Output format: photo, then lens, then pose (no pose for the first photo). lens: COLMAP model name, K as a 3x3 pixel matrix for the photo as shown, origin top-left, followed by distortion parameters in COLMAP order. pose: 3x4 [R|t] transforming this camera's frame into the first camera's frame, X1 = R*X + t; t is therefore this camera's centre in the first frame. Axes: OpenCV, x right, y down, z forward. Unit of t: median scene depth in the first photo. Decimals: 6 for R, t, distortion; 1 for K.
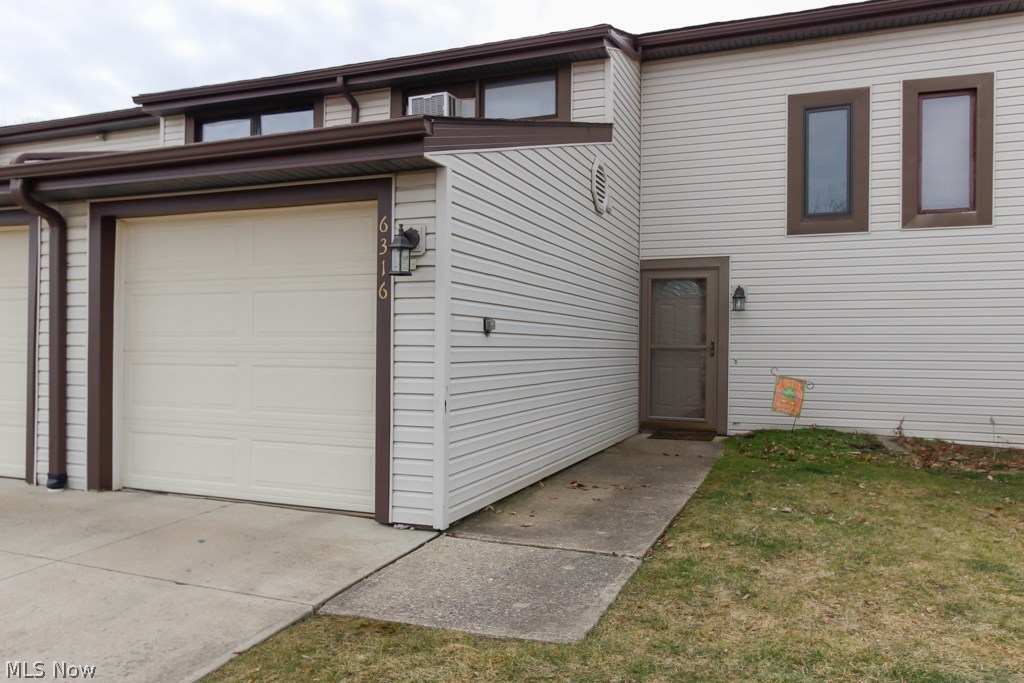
lens RADIAL K [[753.0, 0, 512.0], [0, 753.0, 341.5], [0, 0, 1]] dist [-0.006817, 0.005493]
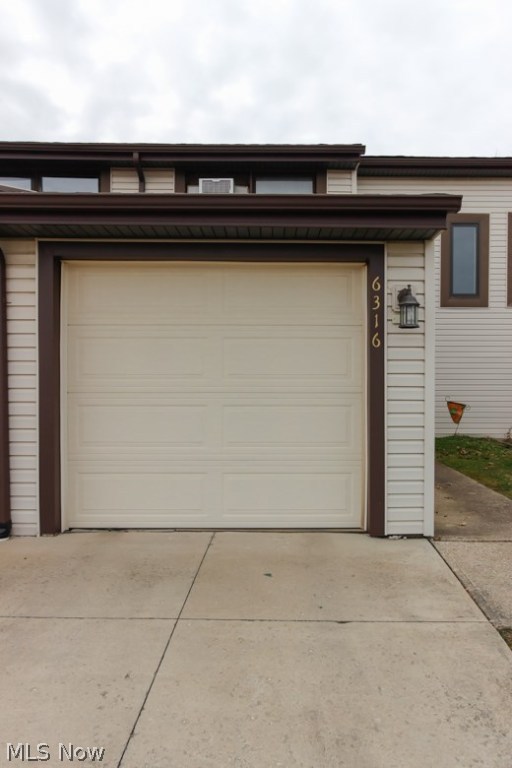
lens RADIAL K [[524.8, 0, 256.0], [0, 524.8, 384.0], [0, 0, 1]] dist [-0.006460, -0.000284]
pose [[0.926001, -0.007483, 0.377446, -0.558118], [0.000987, 0.999848, 0.017401, -0.011287], [-0.377519, -0.015741, 0.925868, 0.262522]]
